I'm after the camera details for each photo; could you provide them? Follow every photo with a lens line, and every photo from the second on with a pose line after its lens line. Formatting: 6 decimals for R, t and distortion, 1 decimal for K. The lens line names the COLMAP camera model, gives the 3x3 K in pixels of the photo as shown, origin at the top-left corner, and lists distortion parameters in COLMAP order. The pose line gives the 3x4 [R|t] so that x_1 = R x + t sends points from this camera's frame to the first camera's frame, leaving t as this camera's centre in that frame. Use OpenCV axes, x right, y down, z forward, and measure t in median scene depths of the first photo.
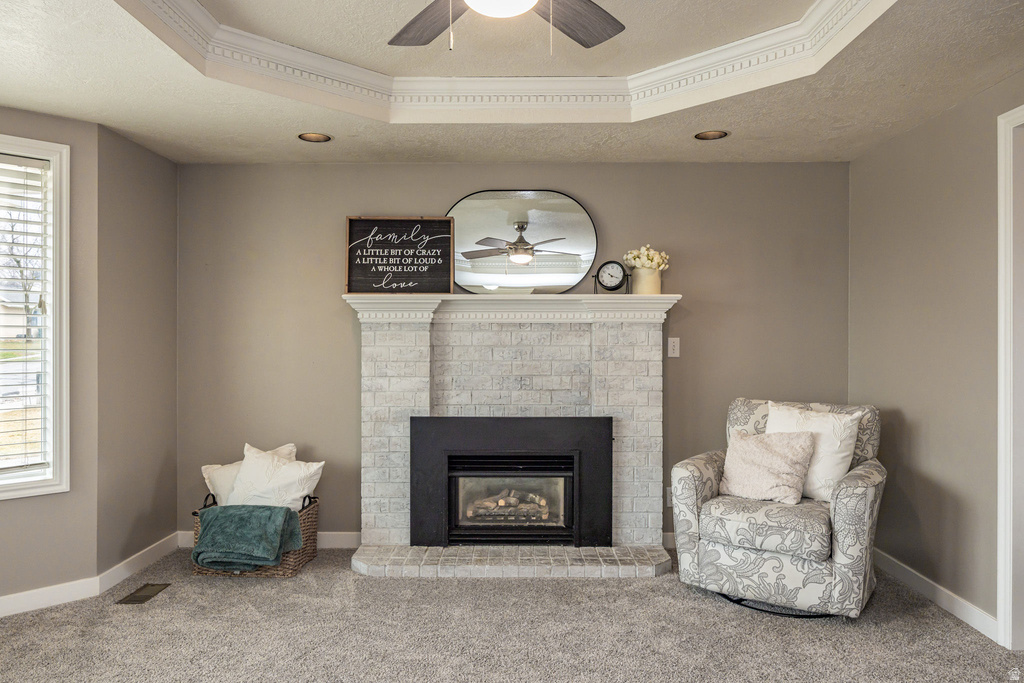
lens RADIAL K [[708.1, 0, 512.6], [0, 708.1, 333.8], [0, 0, 1]] dist [0.011013, -0.001342]
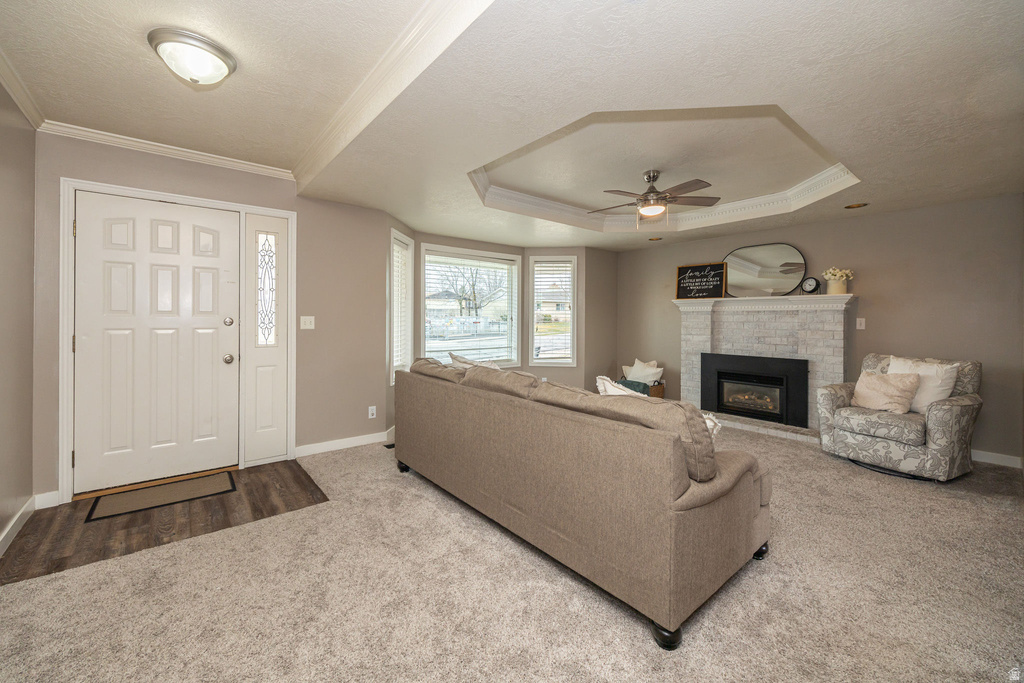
lens RADIAL K [[413.0, 0, 514.5], [0, 413.0, 320.8], [0, 0, 1]] dist [-0.004078, 0.000265]
pose [[0.656025, 0.005850, -0.754717, 0.453002], [-0.001239, 0.999977, 0.006674, 0.006563], [0.754738, -0.003443, 0.656017, -0.313244]]
